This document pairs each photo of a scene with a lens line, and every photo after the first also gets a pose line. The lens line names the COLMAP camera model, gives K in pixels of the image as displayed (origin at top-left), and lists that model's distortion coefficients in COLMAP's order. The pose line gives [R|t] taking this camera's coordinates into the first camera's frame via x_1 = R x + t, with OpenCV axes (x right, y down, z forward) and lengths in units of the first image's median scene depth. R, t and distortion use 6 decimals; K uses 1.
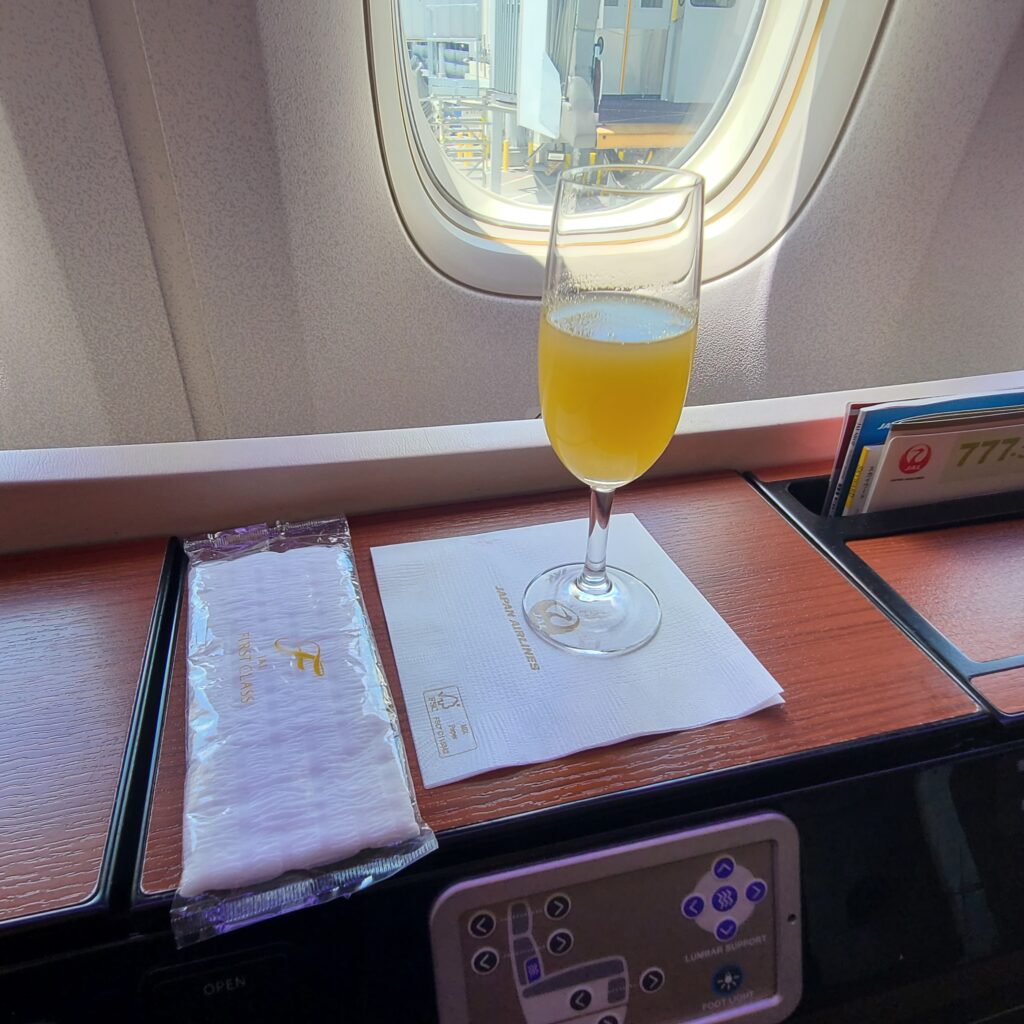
lens RADIAL K [[794.4, 0, 519.8], [0, 794.4, 511.6], [0, 0, 1]] dist [-0.000263, -0.004530]
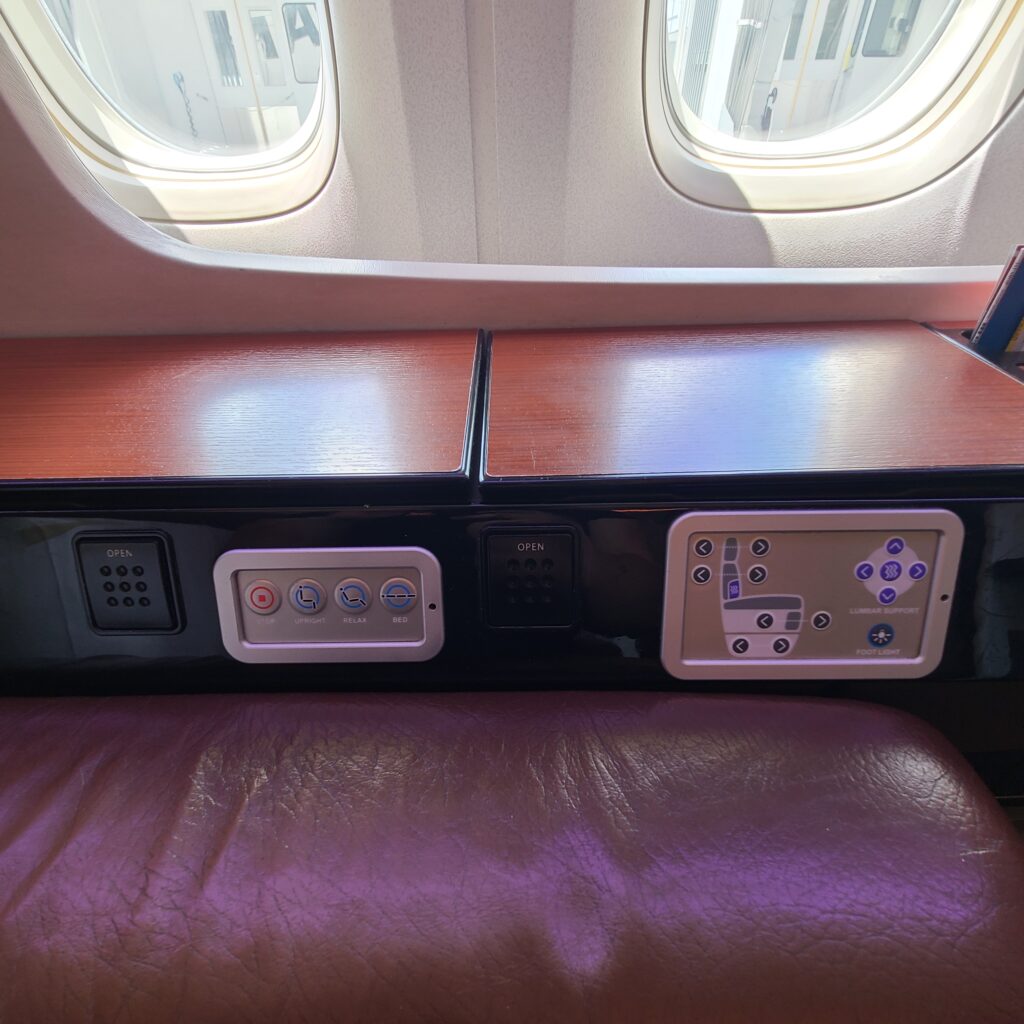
lens RADIAL K [[586.6, 0, 505.6], [0, 586.6, 514.7], [0, 0, 1]] dist [0.003844, -0.003312]
pose [[0.964029, 0.127271, -0.233344, -0.136903], [-0.106231, 0.989232, 0.100670, 0.359775], [0.243644, -0.072261, 0.967169, -0.080514]]
